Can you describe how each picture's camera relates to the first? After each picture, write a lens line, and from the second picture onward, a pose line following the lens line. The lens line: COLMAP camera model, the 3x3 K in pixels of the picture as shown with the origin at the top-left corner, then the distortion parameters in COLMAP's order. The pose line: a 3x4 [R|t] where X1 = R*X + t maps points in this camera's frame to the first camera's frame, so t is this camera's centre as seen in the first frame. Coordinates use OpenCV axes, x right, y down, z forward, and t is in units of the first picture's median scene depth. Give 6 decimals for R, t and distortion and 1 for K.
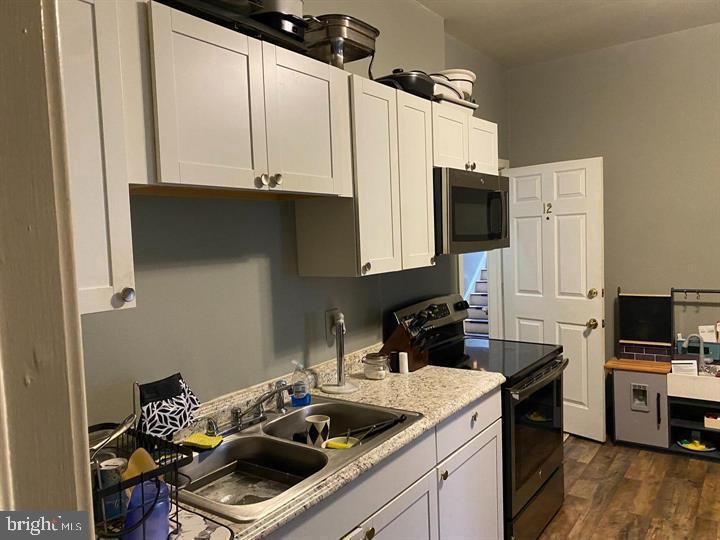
lens RADIAL K [[562.7, 0, 360.0], [0, 562.7, 270.0], [0, 0, 1]] dist [0.034325, -0.001236]
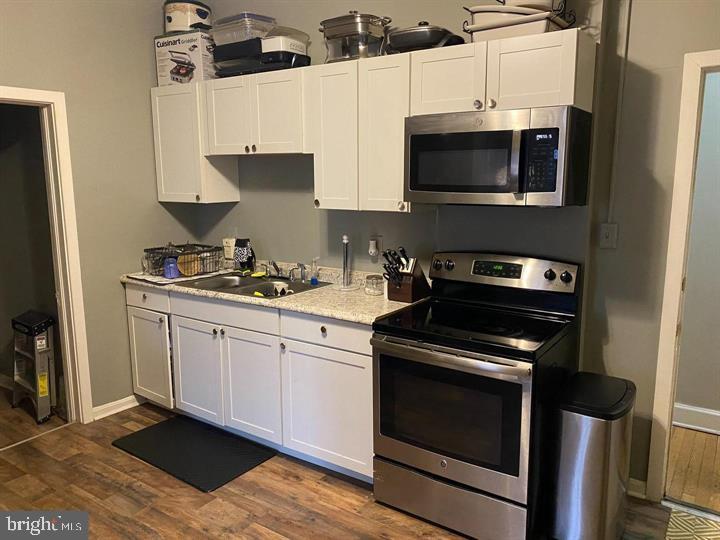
lens RADIAL K [[562.7, 0, 360.0], [0, 562.7, 270.0], [0, 0, 1]] dist [0.034325, -0.001236]
pose [[0.017084, 0.204198, -0.978781, 1.414013], [-0.064458, 0.977112, 0.202724, -0.131461], [0.997774, 0.059627, 0.029856, 1.040715]]
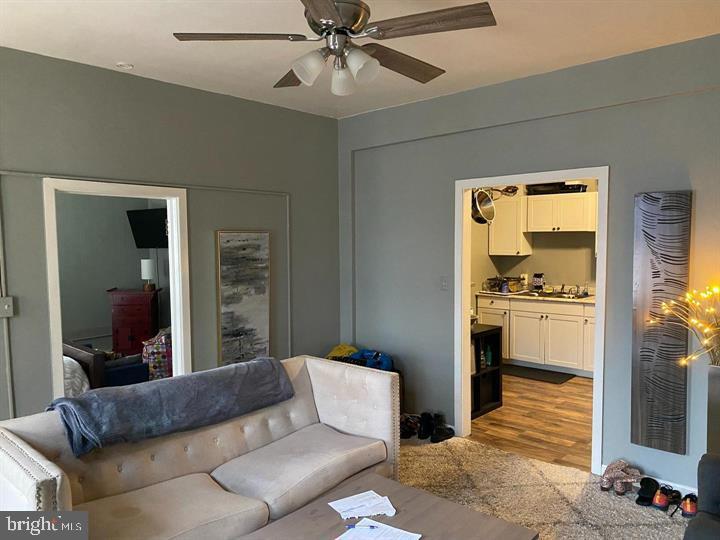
lens RADIAL K [[562.7, 0, 360.0], [0, 562.7, 270.0], [0, 0, 1]] dist [0.034325, -0.001236]
pose [[-0.111675, 0.104352, -0.988251, 3.101378], [-0.051360, 0.992536, 0.110608, -0.188319], [0.992417, 0.063108, -0.105482, 0.045100]]
